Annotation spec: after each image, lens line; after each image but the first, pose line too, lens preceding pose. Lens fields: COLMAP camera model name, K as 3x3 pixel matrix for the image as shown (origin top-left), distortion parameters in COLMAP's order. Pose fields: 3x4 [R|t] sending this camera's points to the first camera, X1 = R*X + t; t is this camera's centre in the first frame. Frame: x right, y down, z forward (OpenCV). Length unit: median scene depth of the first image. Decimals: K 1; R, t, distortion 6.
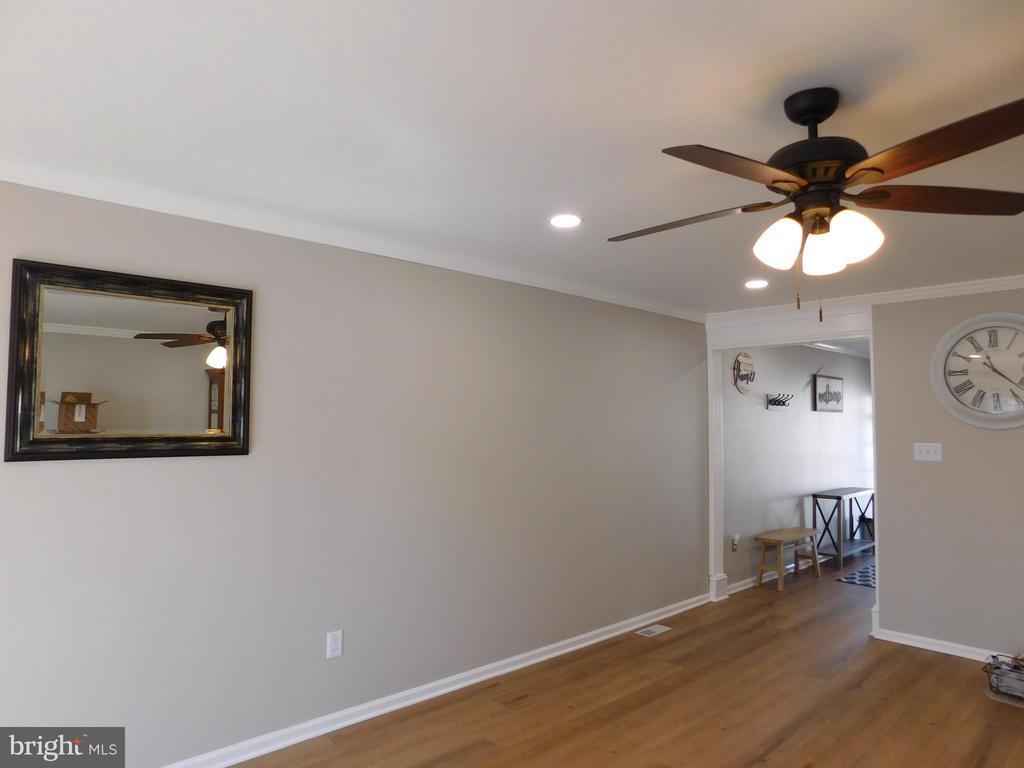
lens RADIAL K [[665.5, 0, 512.0], [0, 665.5, 384.0], [0, 0, 1]] dist [-0.037921, -0.000146]
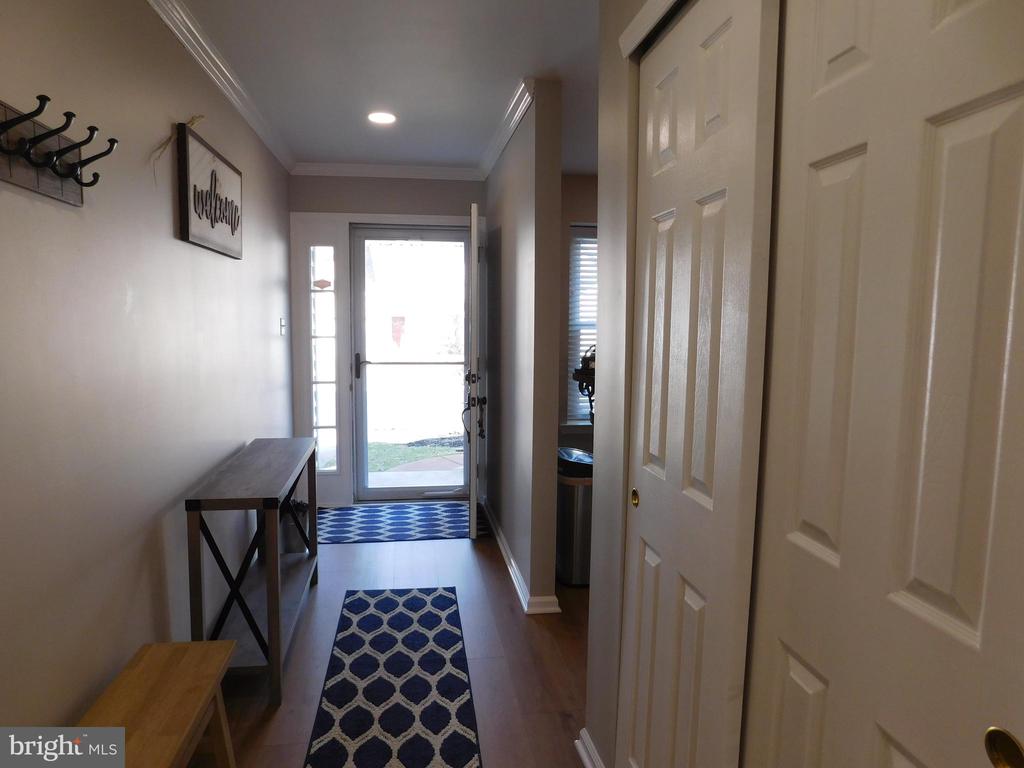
lens RADIAL K [[665.5, 0, 512.0], [0, 665.5, 384.0], [0, 0, 1]] dist [-0.037921, -0.000146]
pose [[0.573181, -0.085553, 0.814950, 0.290795], [-0.054088, 0.988416, 0.141805, 0.057601], [-0.817642, -0.125358, 0.561914, 0.698661]]
